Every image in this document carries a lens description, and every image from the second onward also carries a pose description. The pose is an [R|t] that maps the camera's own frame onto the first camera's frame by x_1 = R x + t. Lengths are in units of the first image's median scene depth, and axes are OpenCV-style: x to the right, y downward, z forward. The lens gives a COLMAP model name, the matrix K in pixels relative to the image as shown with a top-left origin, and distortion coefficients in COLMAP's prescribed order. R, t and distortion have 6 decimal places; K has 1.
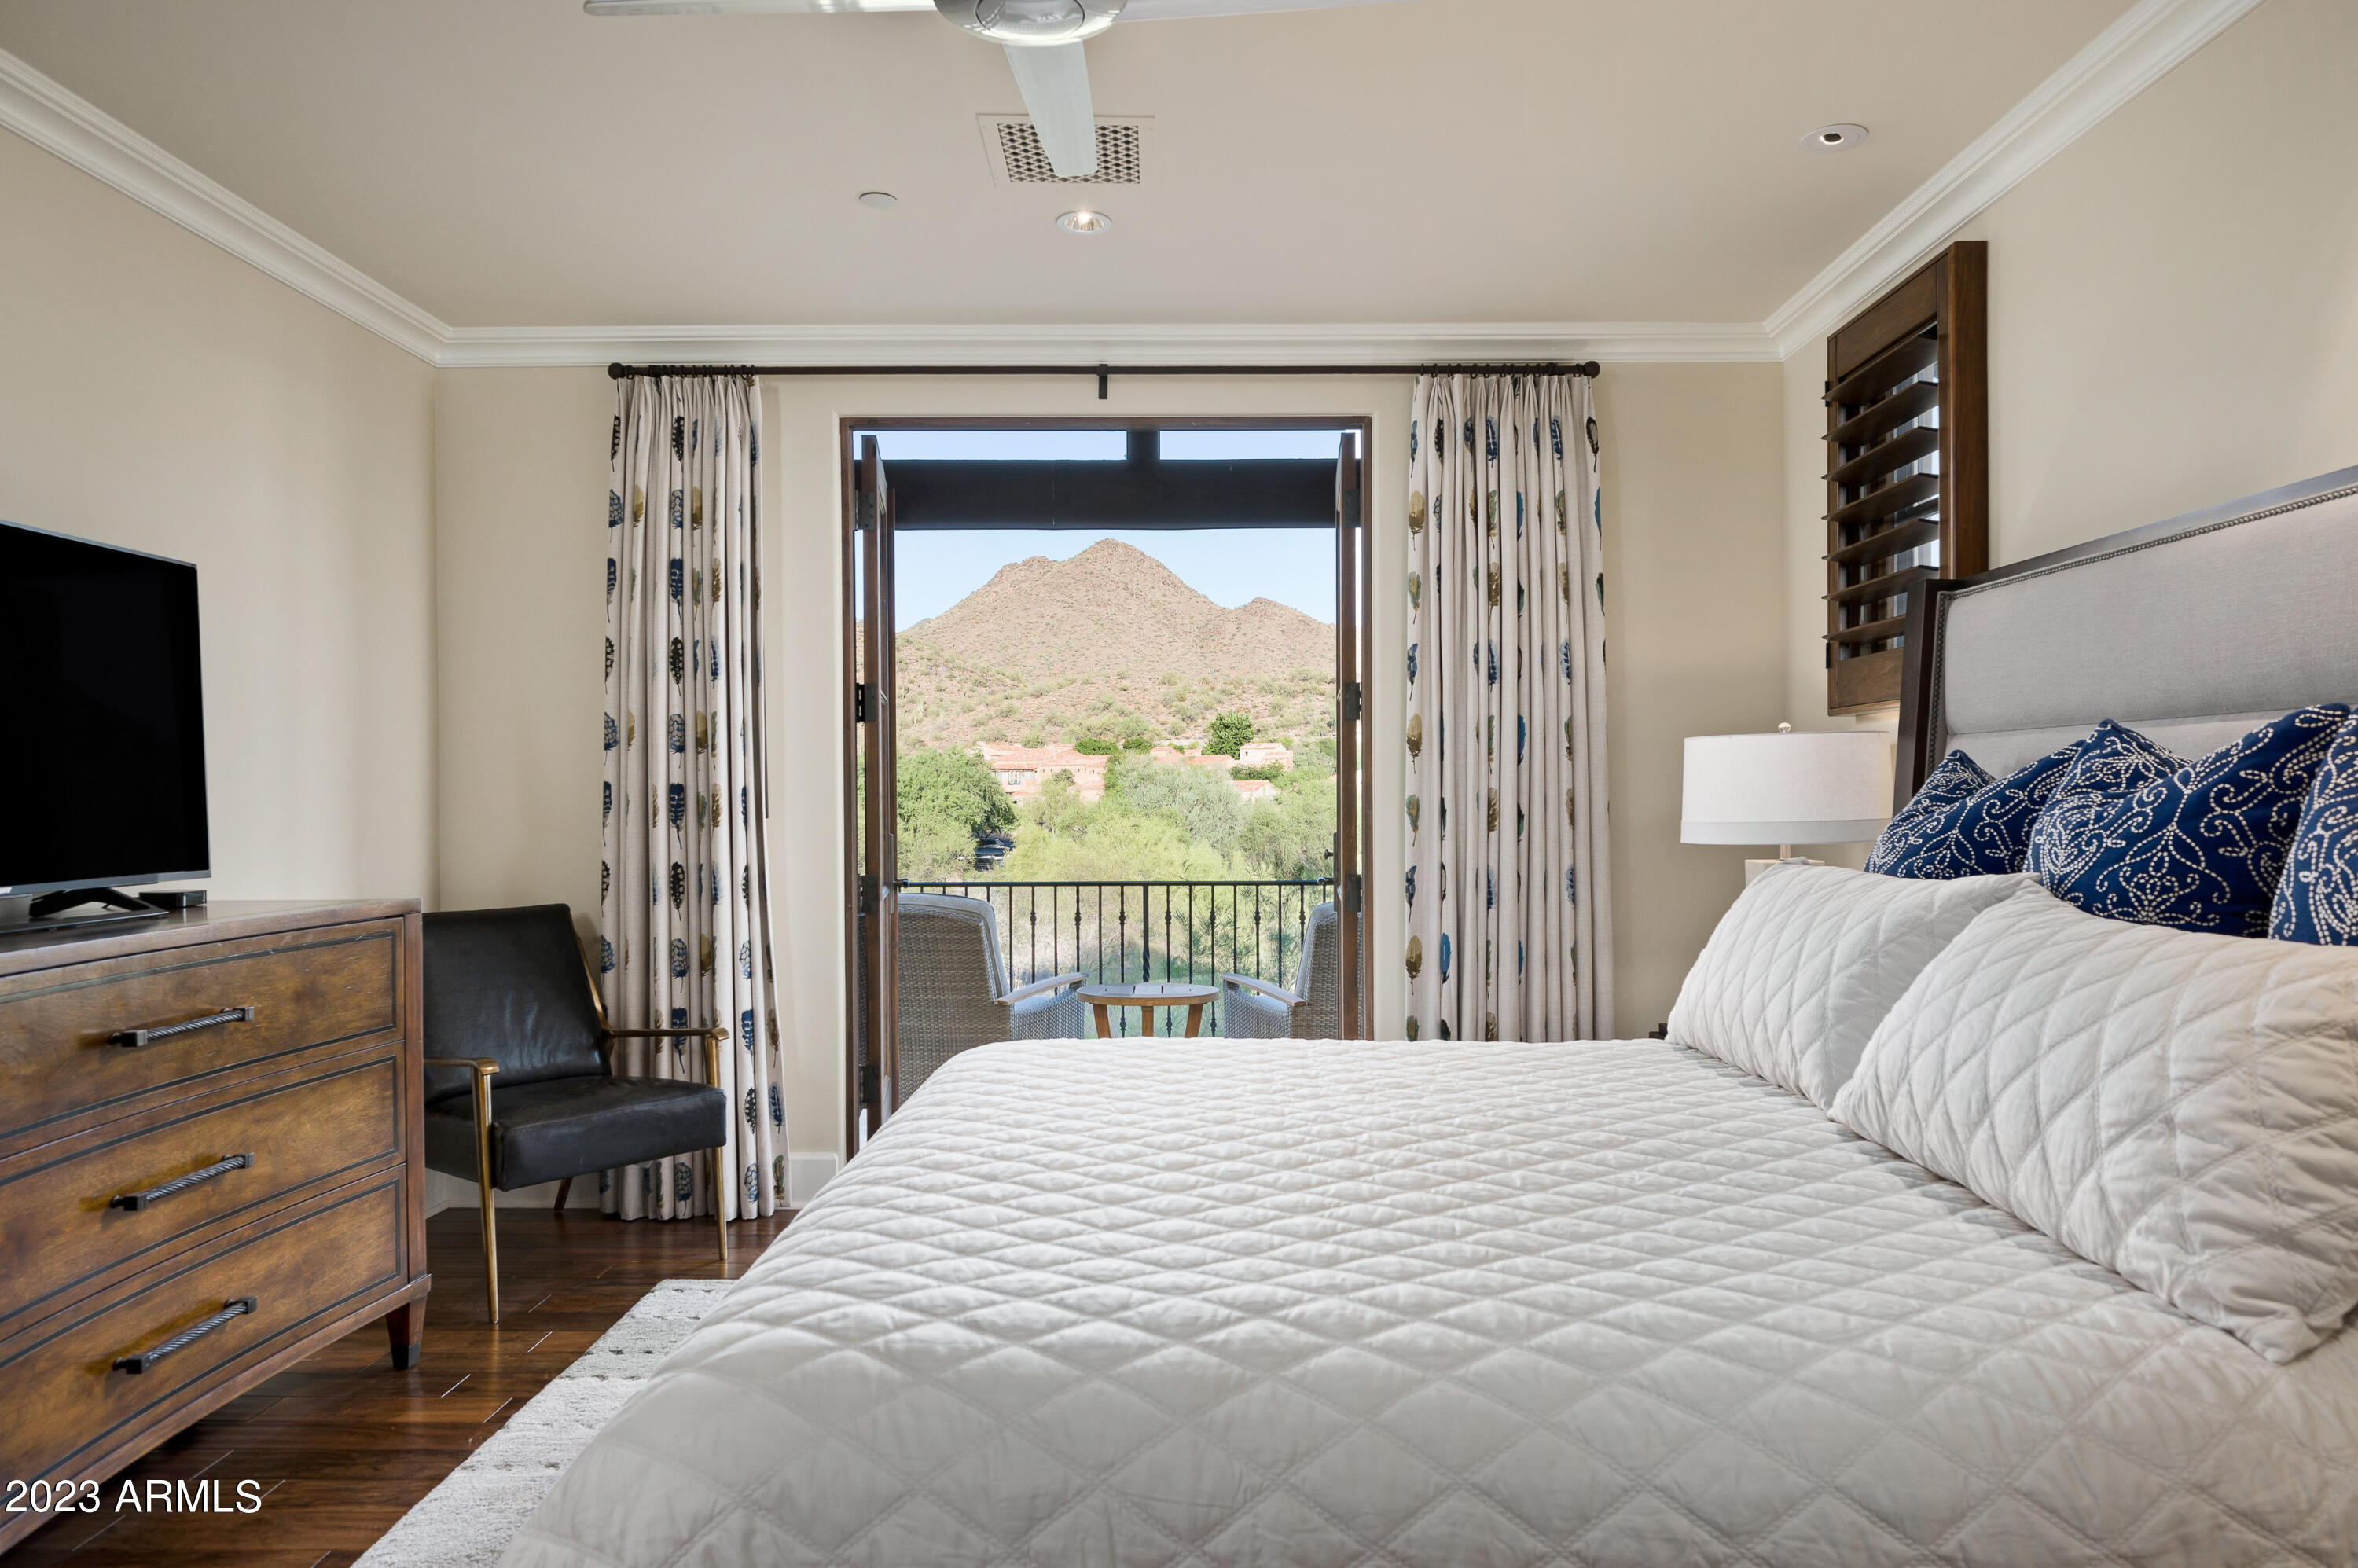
lens RADIAL K [[1560.4, 0, 1186.2], [0, 1560.4, 805.4], [0, 0, 1]] dist [0.005873, 0.000678]
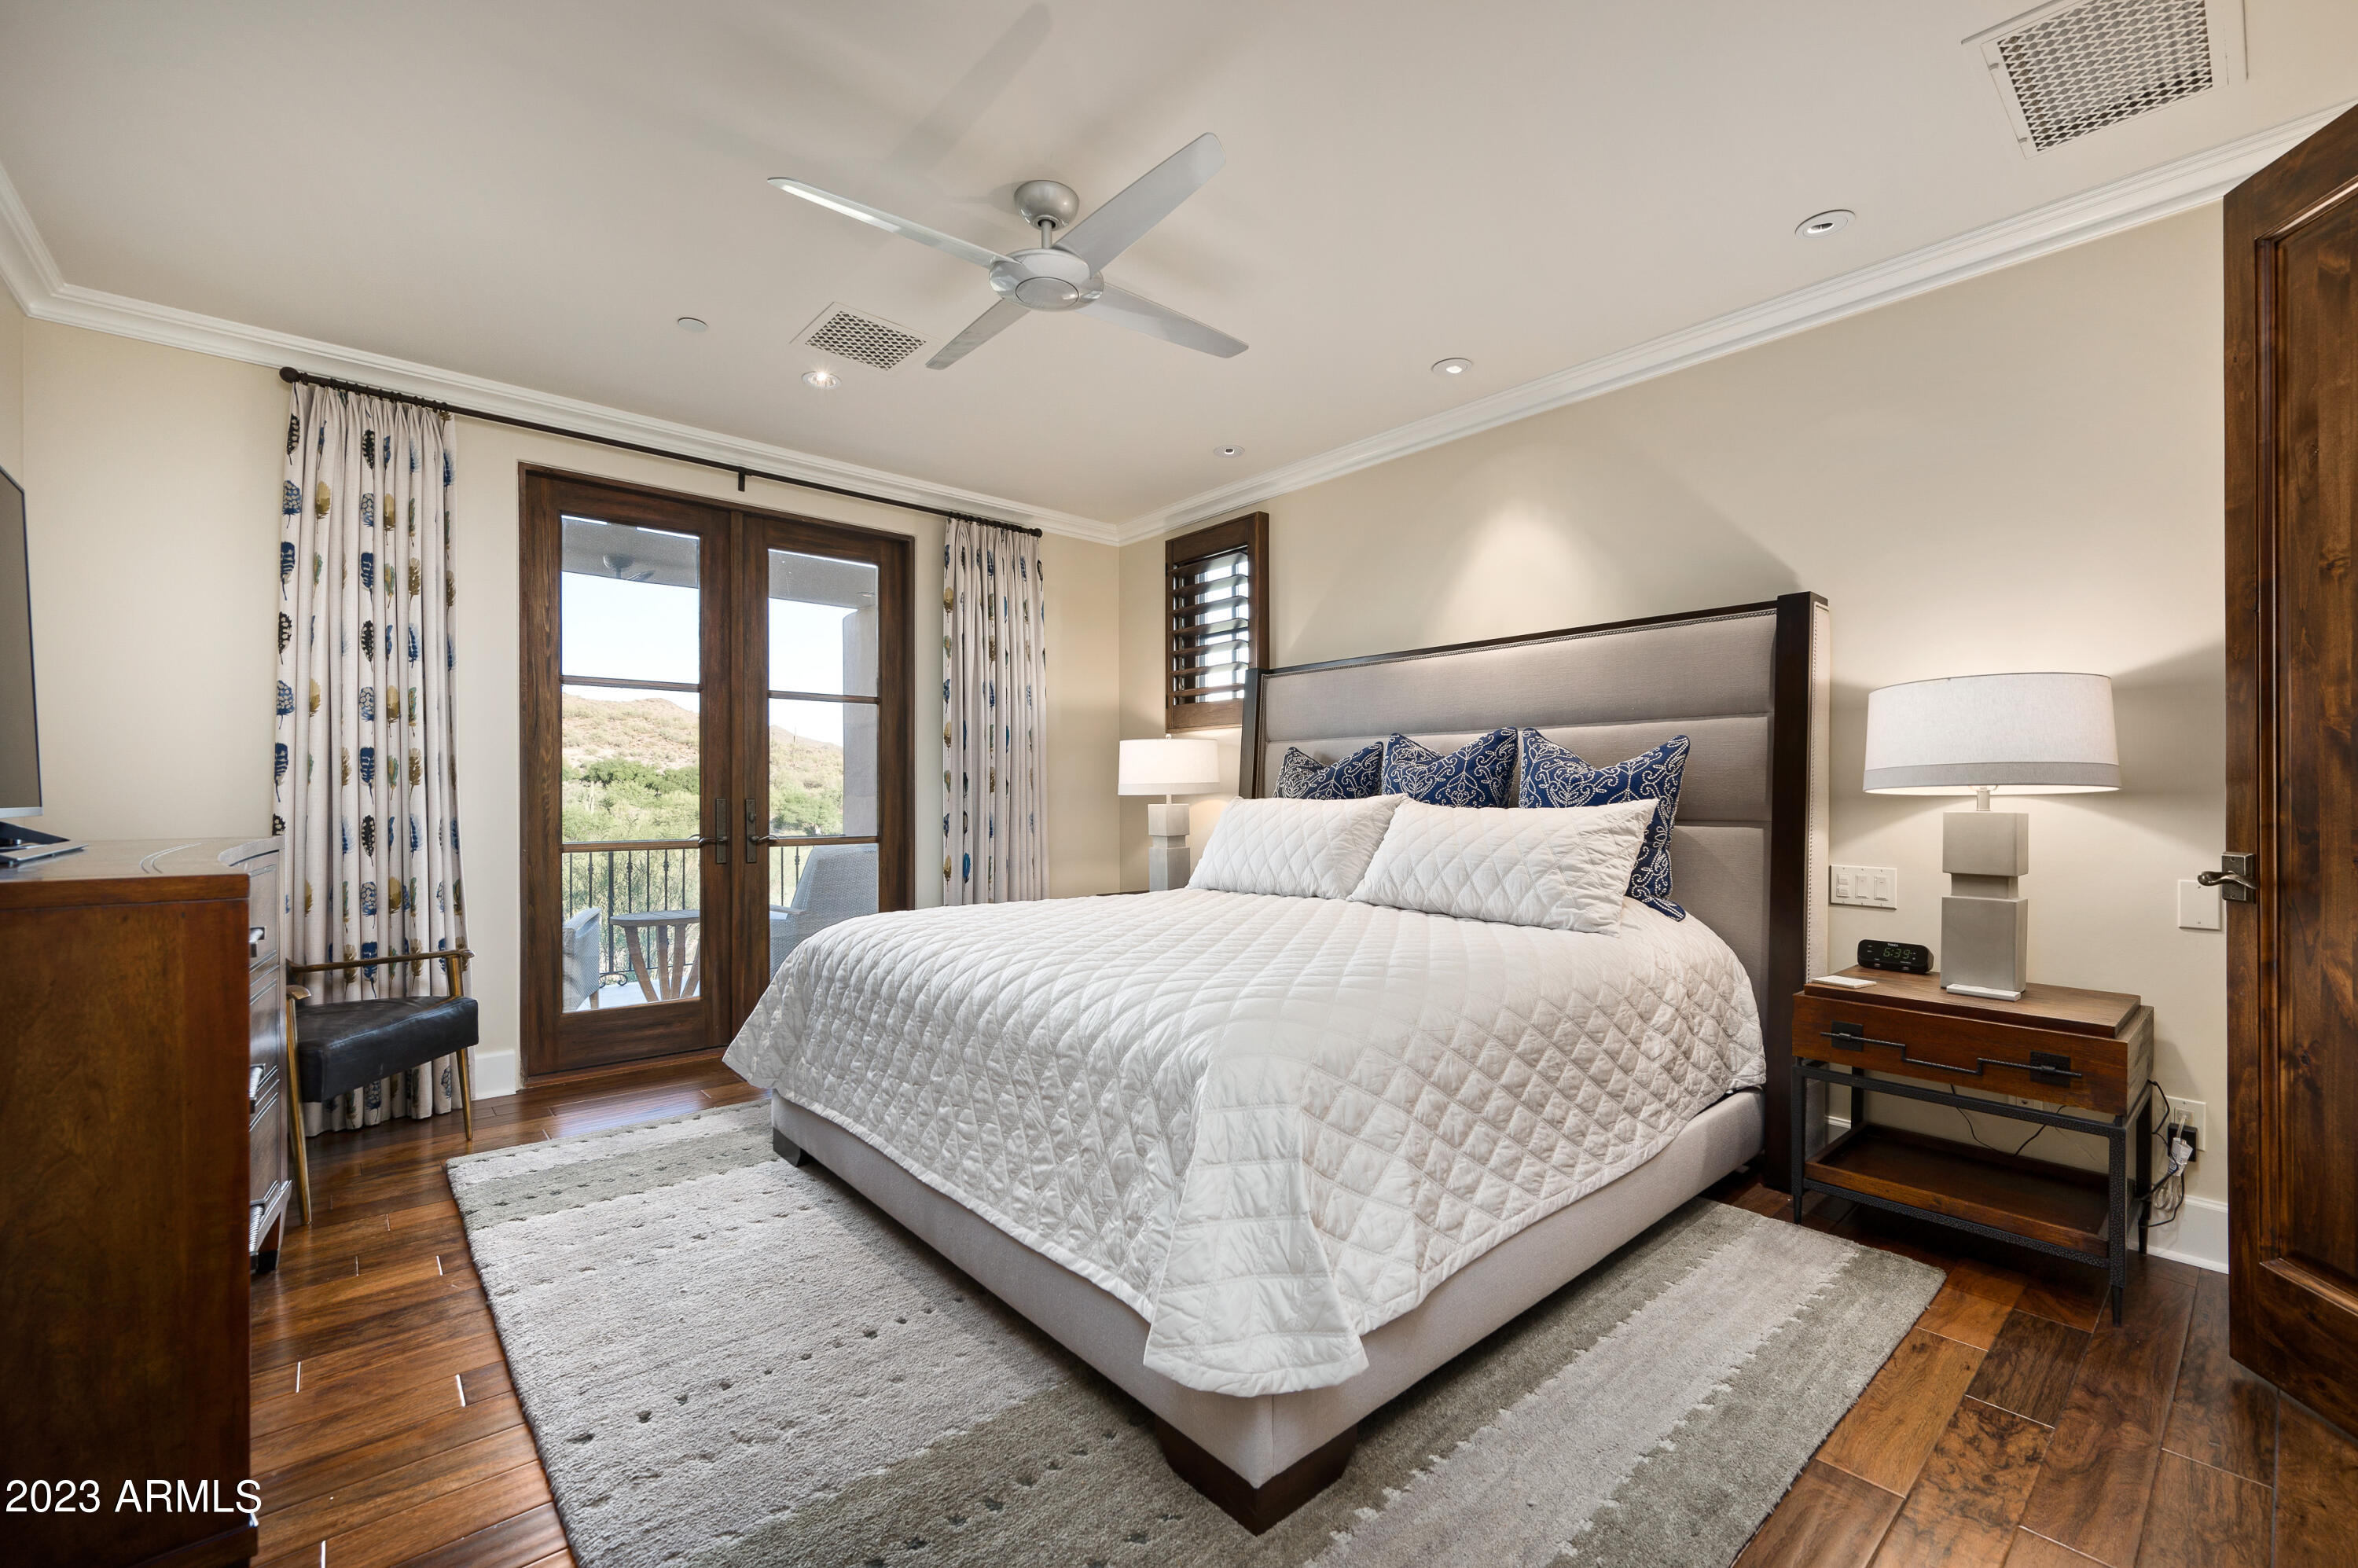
lens RADIAL K [[1005.4, 0, 1201.3], [0, 1005.4, 791.9], [0, 0, 1]] dist [-0.000203, -0.000145]
pose [[0.734278, 0.006494, 0.678817, -0.379879], [0.003298, 0.999908, -0.013132, 0.031029], [-0.678840, 0.011881, 0.734190, 0.037938]]
